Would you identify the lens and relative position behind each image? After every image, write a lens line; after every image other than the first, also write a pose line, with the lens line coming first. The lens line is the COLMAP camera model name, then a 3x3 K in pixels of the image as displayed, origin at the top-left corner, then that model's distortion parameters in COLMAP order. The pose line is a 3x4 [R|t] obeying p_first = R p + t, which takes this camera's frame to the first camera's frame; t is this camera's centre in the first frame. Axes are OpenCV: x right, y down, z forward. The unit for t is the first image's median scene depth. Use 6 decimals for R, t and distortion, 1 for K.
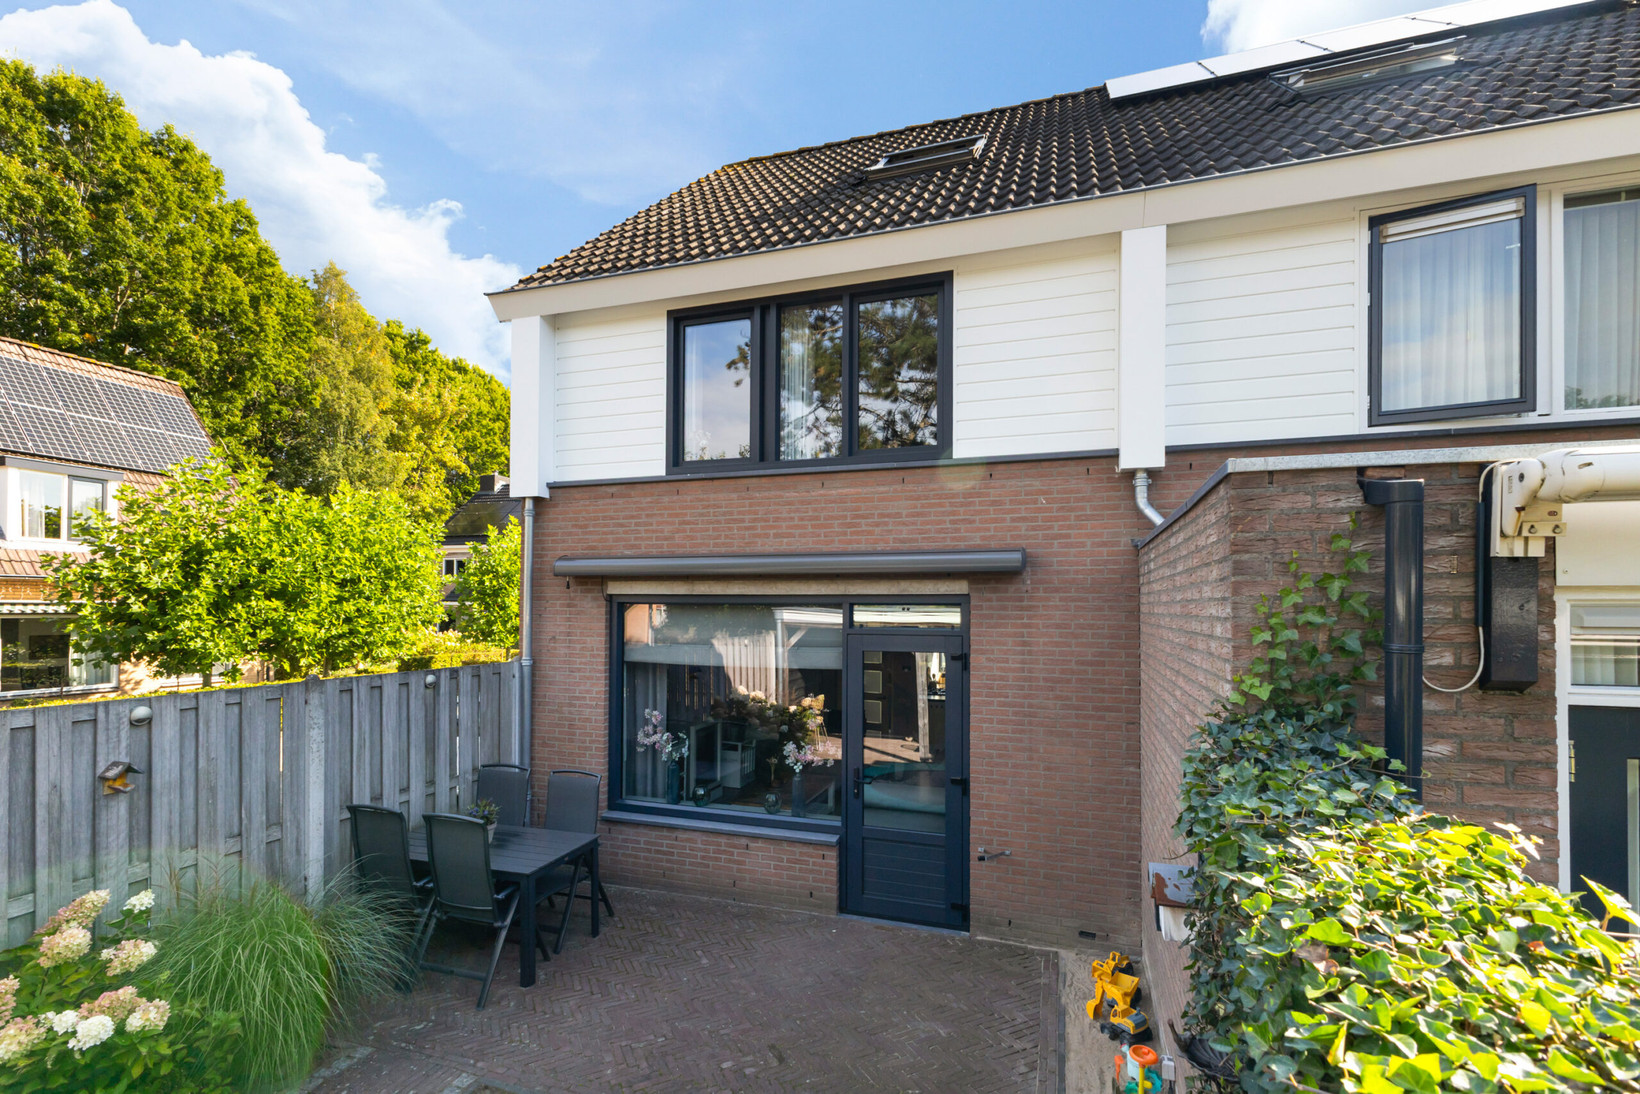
lens RADIAL K [[736.2, 0, 816.3], [0, 736.2, 597.7], [0, 0, 1]] dist [0.015806, -0.000470]
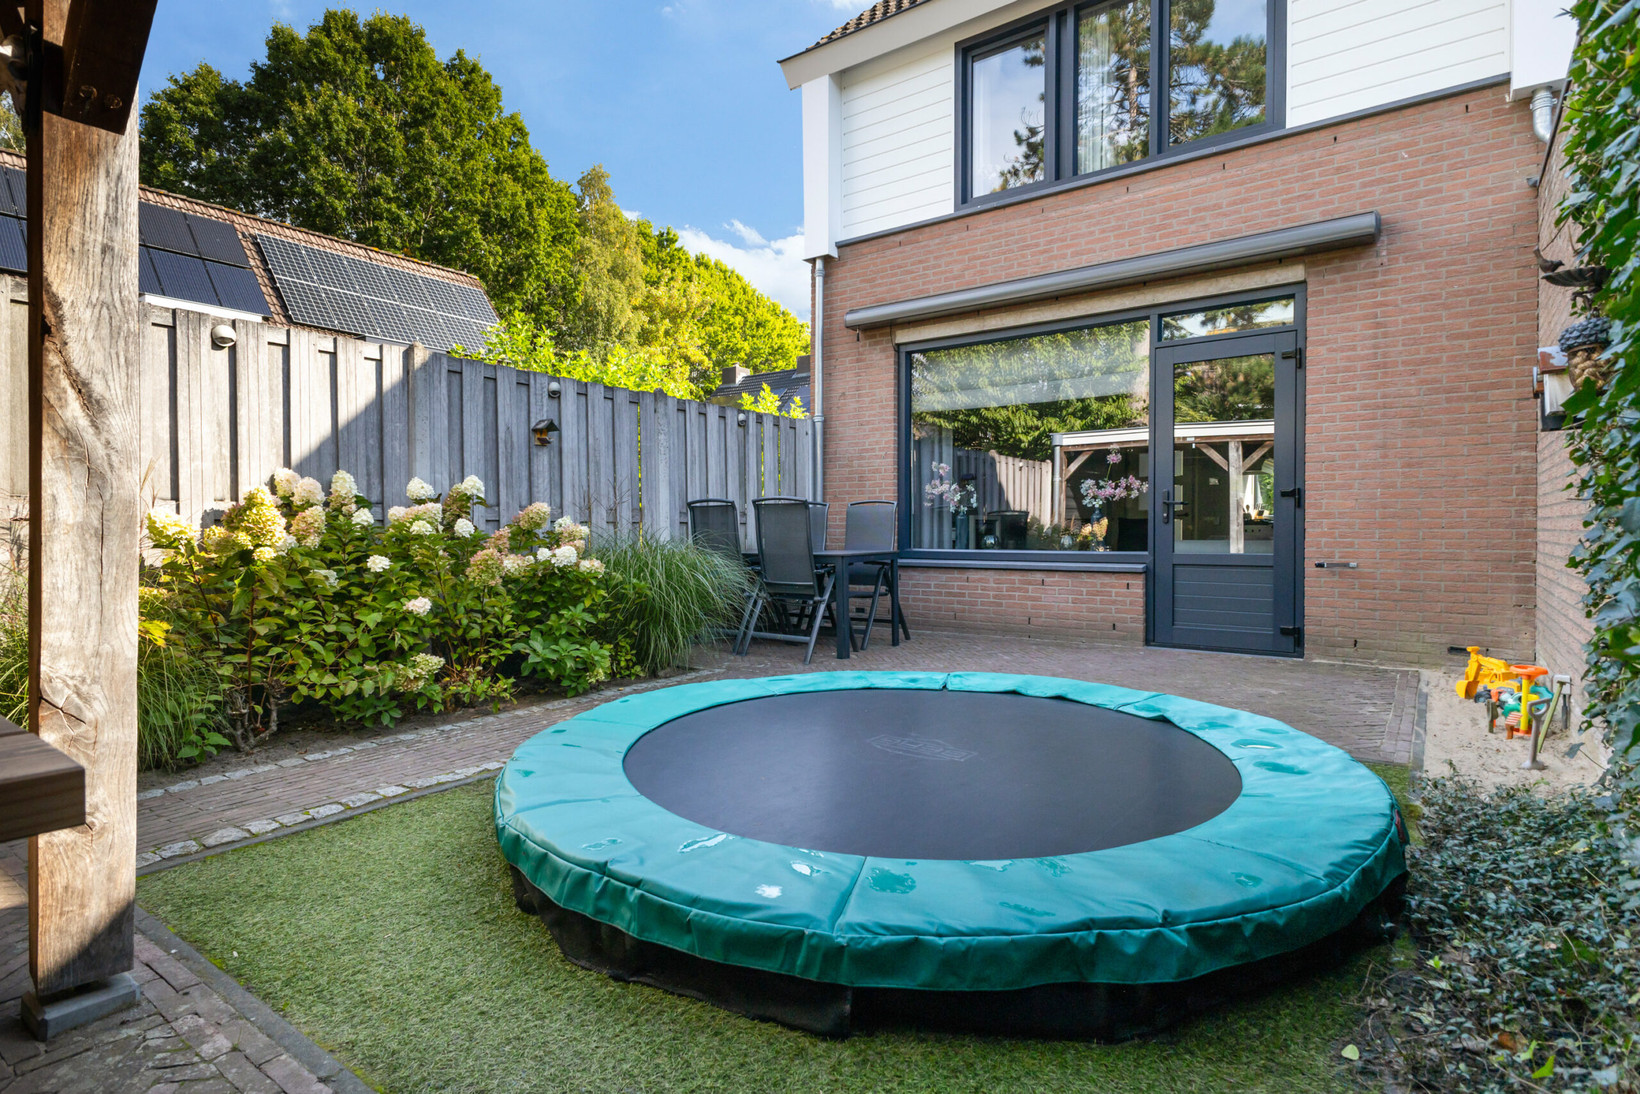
lens RADIAL K [[842.1, 0, 820.0], [0, 842.1, 547.0], [0, 0, 1]] dist [0.030501, -0.013433]
pose [[0.955624, -0.002671, -0.294576, -0.043030], [0.009468, 0.999721, 0.021652, 0.243631], [0.294436, -0.023480, 0.955383, -0.135309]]
